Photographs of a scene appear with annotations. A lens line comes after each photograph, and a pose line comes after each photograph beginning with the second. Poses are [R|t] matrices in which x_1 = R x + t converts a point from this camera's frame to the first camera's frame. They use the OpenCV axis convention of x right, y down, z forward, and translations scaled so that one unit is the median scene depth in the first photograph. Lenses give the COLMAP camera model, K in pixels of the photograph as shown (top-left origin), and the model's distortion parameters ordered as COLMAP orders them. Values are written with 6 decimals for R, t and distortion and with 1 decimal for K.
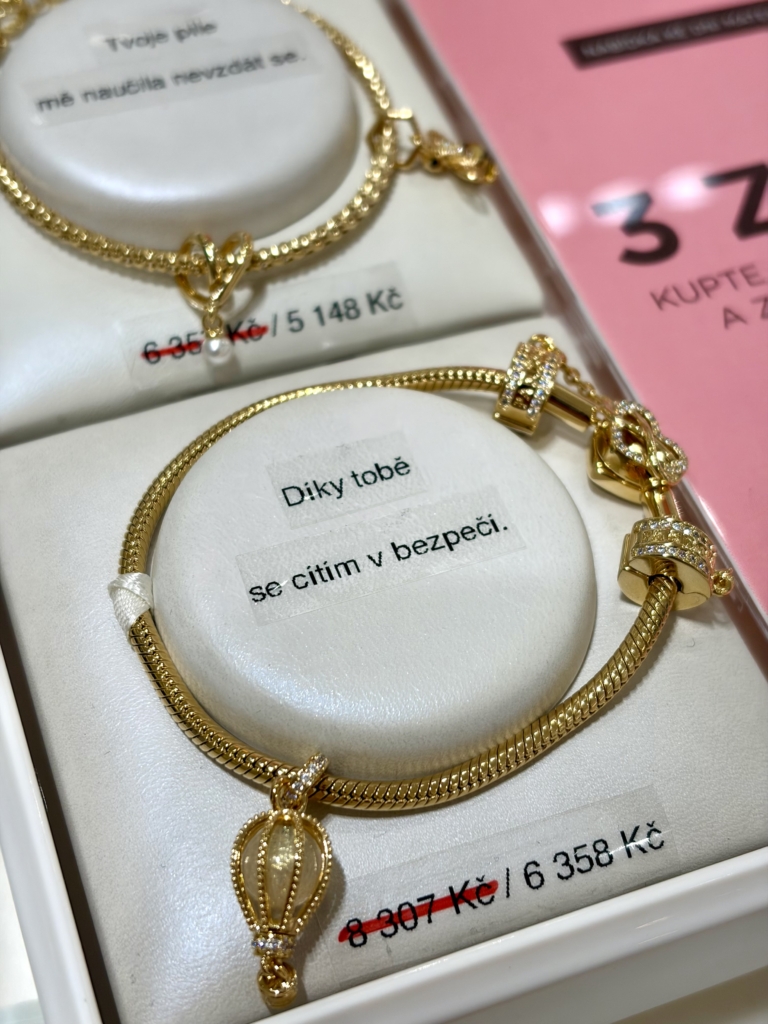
lens RADIAL K [[1678.3, 0, 384.0], [0, 1678.3, 512.0], [0, 0, 1]] dist [0.260039, -1.470687]
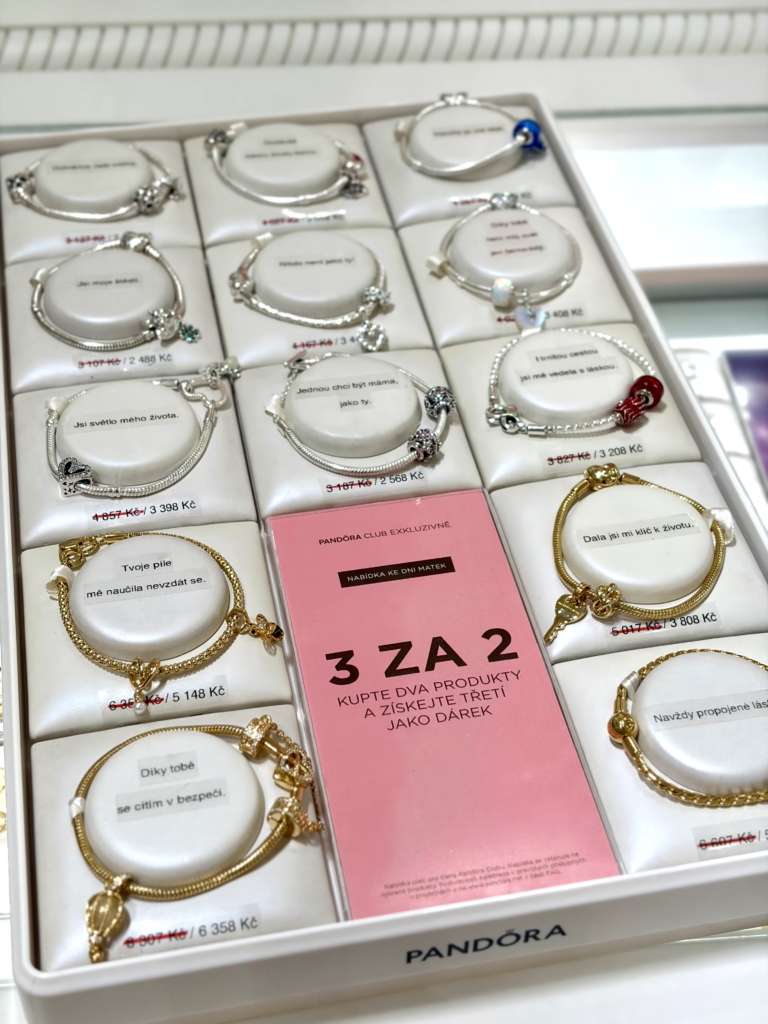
lens RADIAL K [[1678.3, 0, 384.0], [0, 1678.3, 512.0], [0, 0, 1]] dist [0.260039, -1.470687]
pose [[0.983756, 0.085138, -0.158036, 0.598662], [-0.108264, 0.983634, -0.144022, -0.060926], [0.143188, 0.158793, 0.976874, -1.337840]]
